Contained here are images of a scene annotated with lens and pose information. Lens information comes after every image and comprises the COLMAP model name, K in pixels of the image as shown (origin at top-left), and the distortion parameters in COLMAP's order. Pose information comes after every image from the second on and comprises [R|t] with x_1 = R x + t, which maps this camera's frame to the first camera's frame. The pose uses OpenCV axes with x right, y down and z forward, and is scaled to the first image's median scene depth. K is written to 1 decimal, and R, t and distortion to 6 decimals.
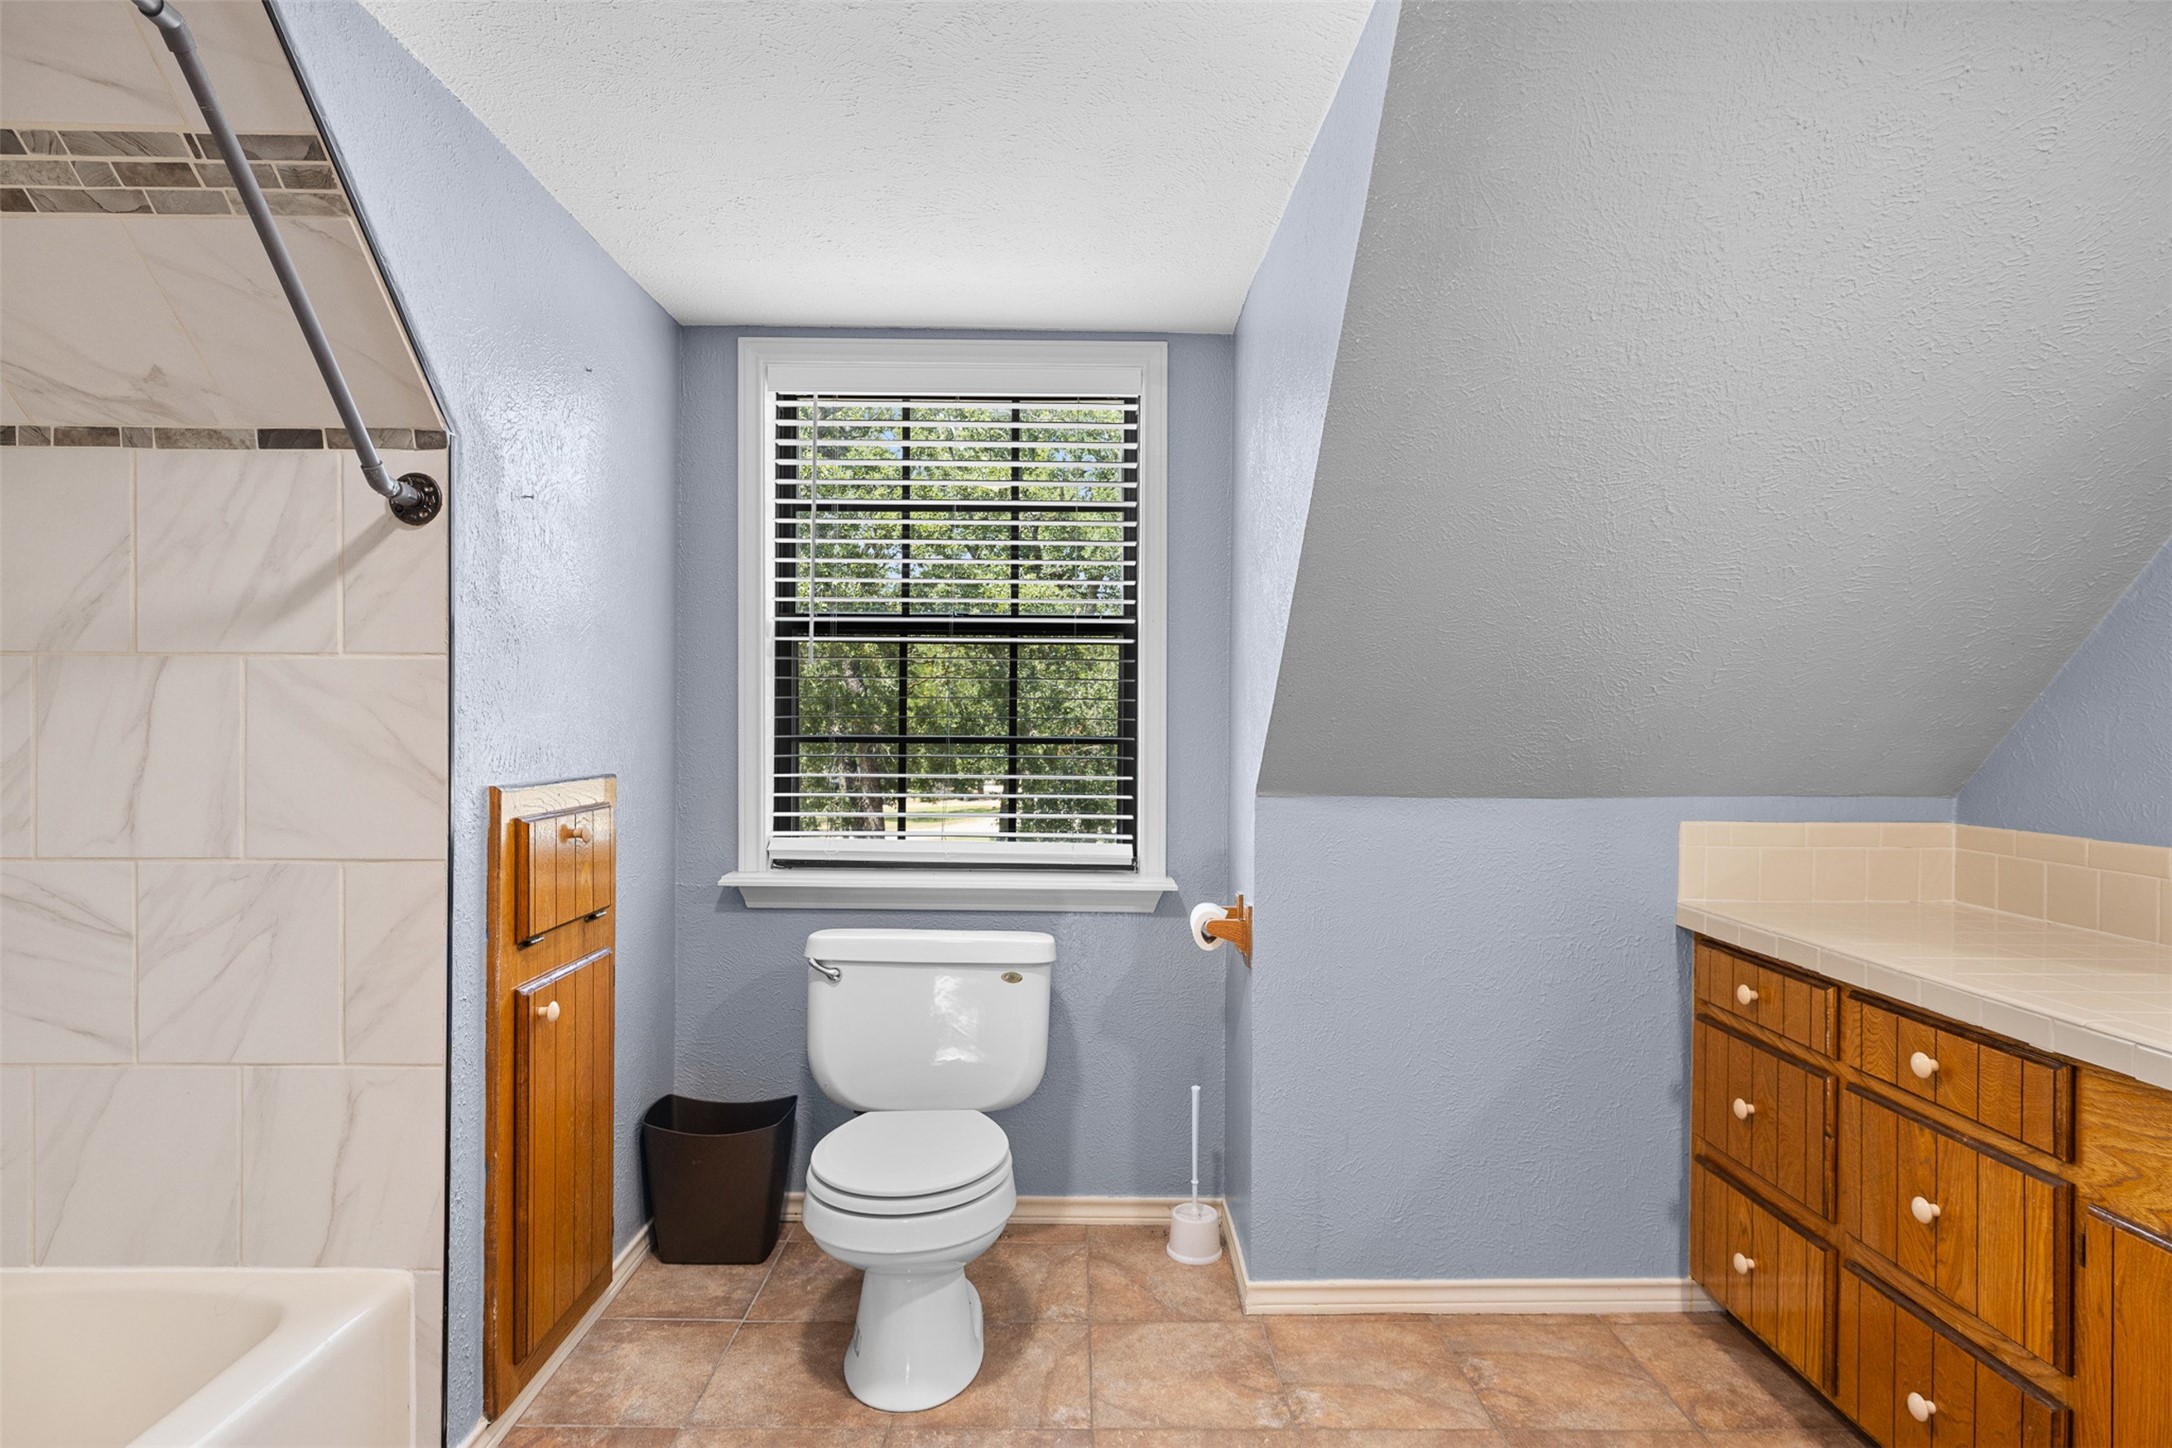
lens RADIAL K [[1186.4, 0, 1085.3], [0, 1186.4, 713.1], [0, 0, 1]] dist [-0.001438, -0.000605]
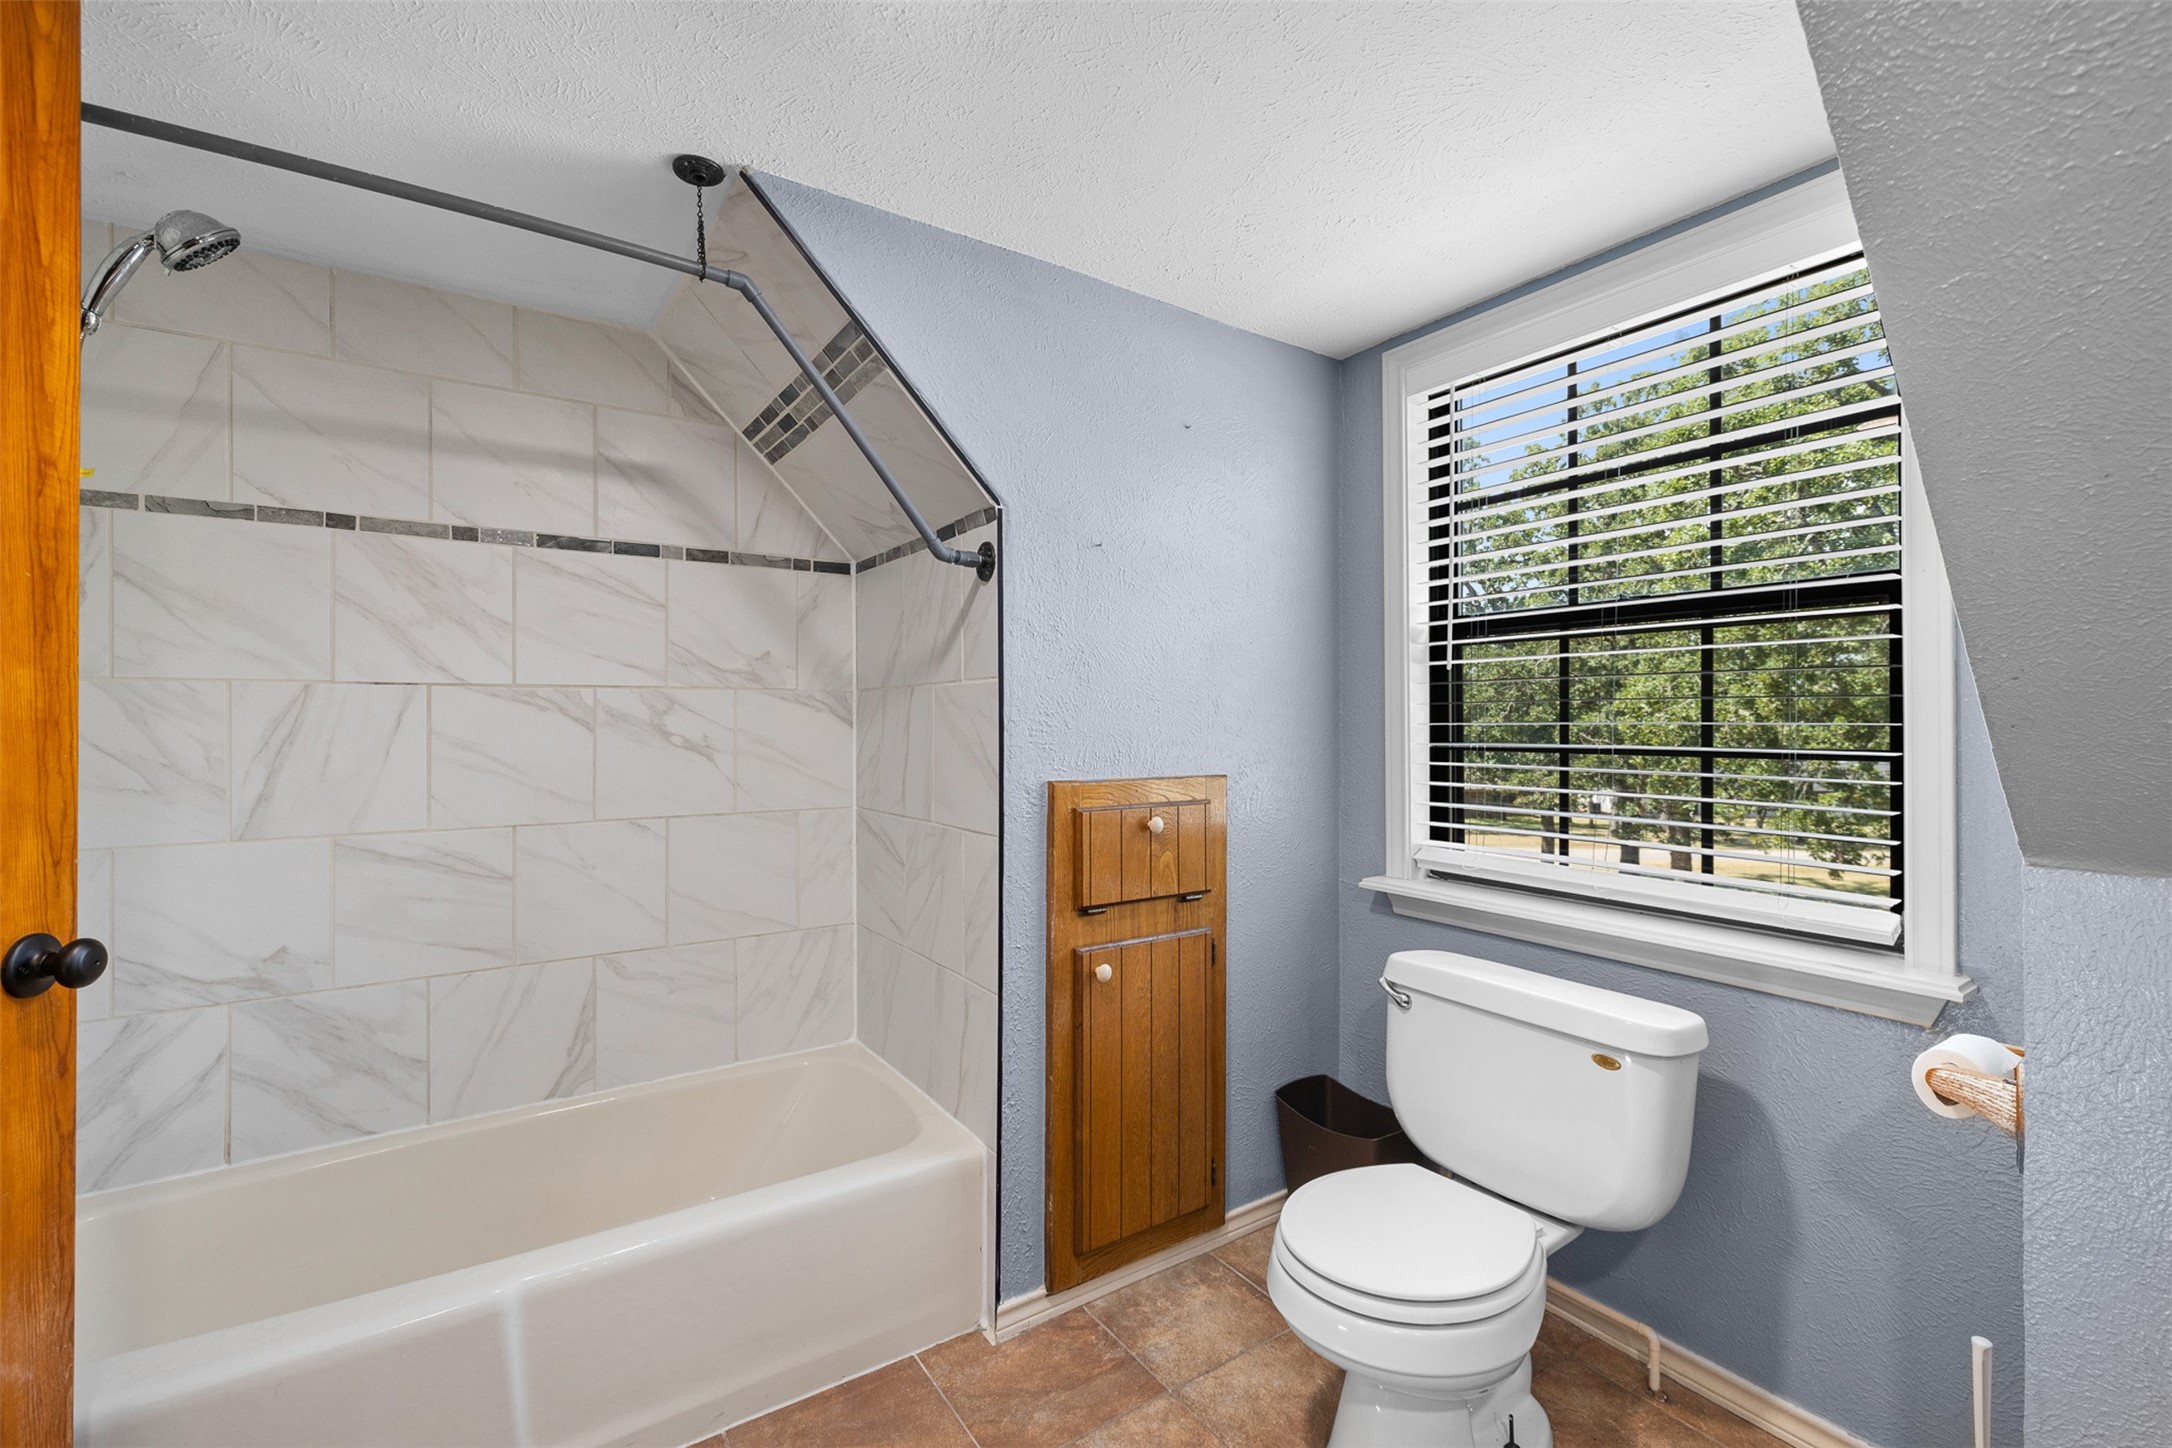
lens RADIAL K [[923.8, 0, 1084.4], [0, 923.8, 715.3], [0, 0, 1]] dist [-0.000606, -0.000017]
pose [[0.529858, -0.015438, -0.847946, 0.316686], [0.009742, 0.999879, -0.012116, 0.003873], [0.848031, -0.001840, 0.529944, 0.470623]]
